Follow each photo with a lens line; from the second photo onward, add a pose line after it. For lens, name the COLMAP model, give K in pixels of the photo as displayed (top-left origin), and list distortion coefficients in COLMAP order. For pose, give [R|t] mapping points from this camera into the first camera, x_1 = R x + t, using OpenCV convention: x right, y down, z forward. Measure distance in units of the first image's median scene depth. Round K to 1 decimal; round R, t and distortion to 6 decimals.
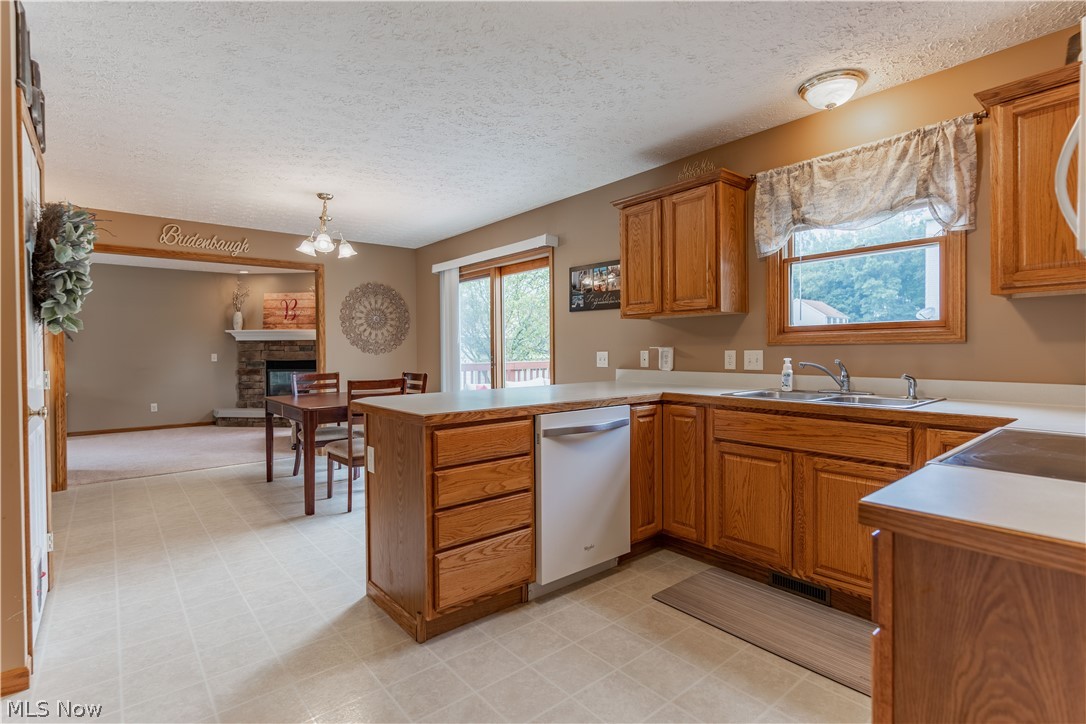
lens RADIAL K [[523.6, 0, 545.5], [0, 523.6, 356.7], [0, 0, 1]] dist [0.002391, -0.001835]
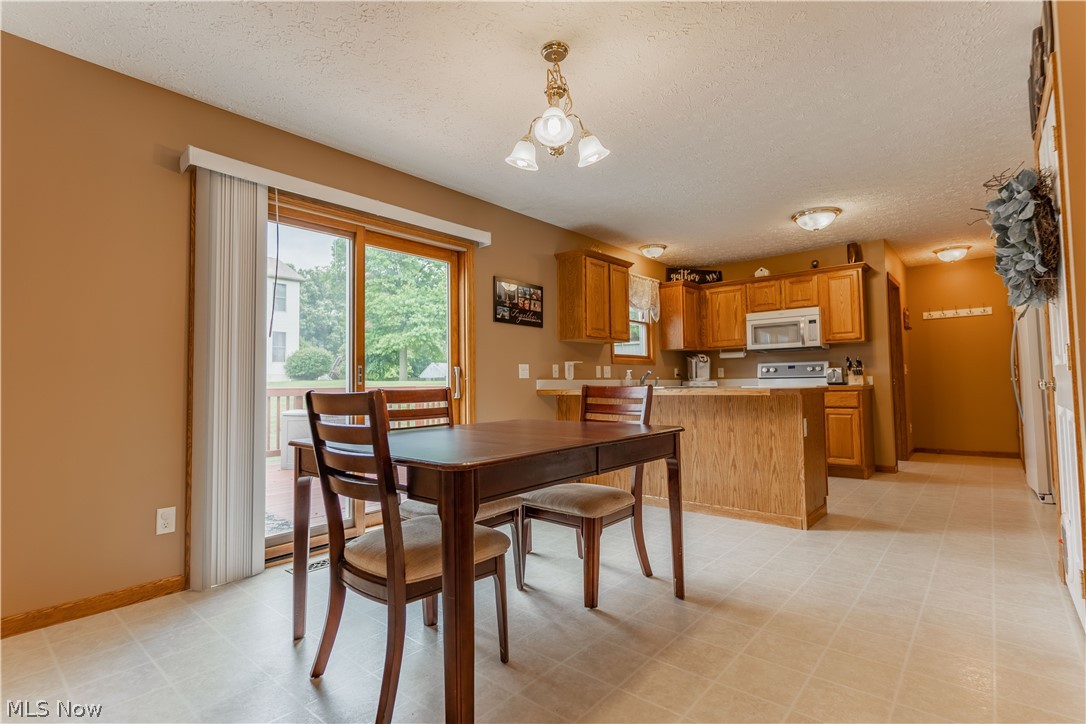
lens RADIAL K [[523.6, 0, 545.0], [0, 523.6, 358.4], [0, 0, 1]] dist [0.002391, -0.001835]
pose [[-0.169189, 0.062205, 0.983619, -1.377675], [0.030325, 0.997862, -0.057889, 0.060518], [-0.985117, 0.020034, -0.170714, 1.641588]]
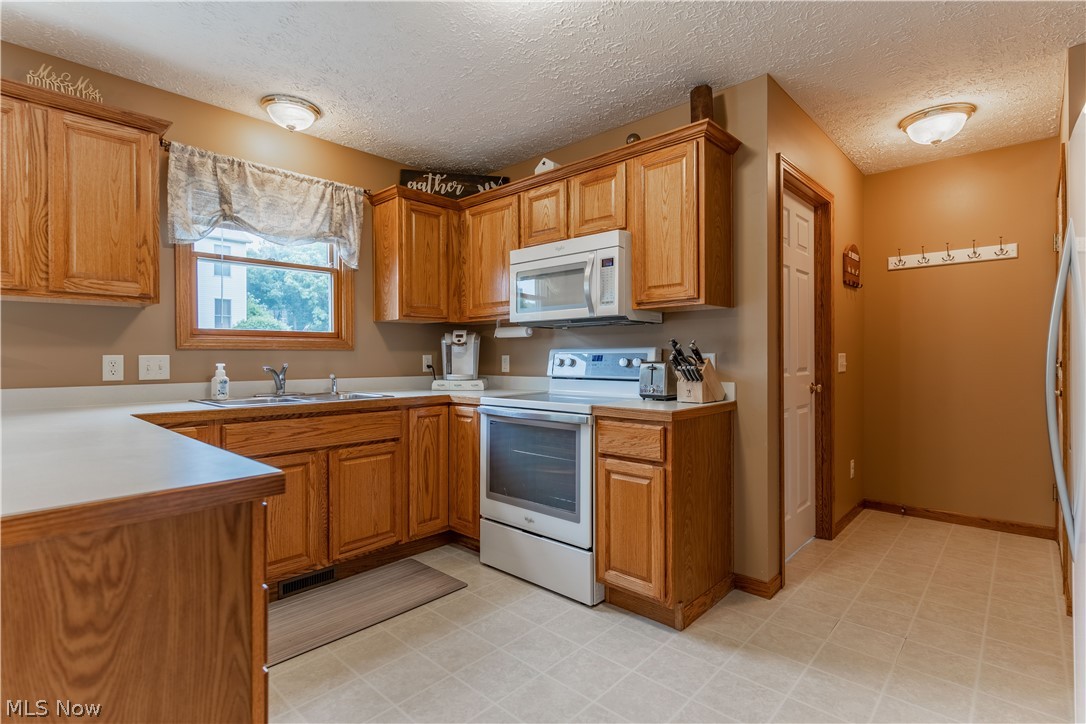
lens RADIAL K [[523.6, 0, 541.0], [0, 523.6, 358.5], [0, 0, 1]] dist [0.002391, -0.001835]
pose [[-0.128916, 0.006906, 0.991632, -0.521150], [0.018447, 0.999819, -0.004565, 0.008443], [-0.991484, 0.017704, -0.129020, 0.569820]]
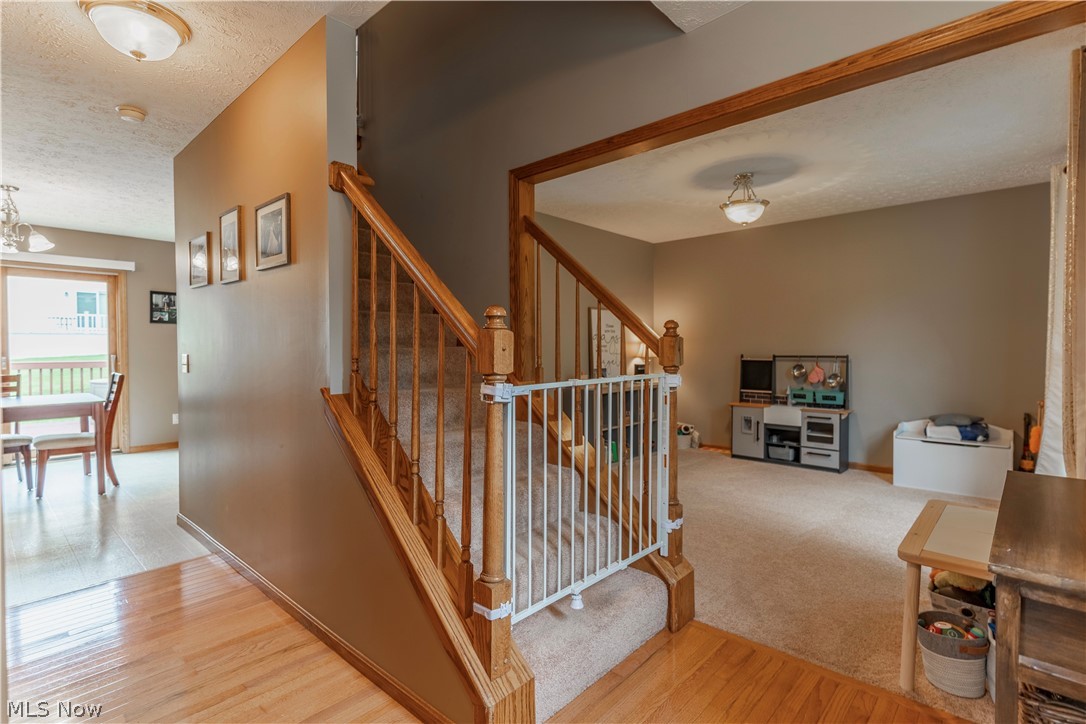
lens RADIAL K [[523.6, 0, 543.4], [0, 523.6, 357.1], [0, 0, 1]] dist [0.002391, -0.001835]
pose [[-0.134724, -0.010310, 0.990830, -2.201082], [0.013761, 0.999830, 0.012275, 0.001028], [-0.990788, 0.015289, -0.134559, 0.265787]]
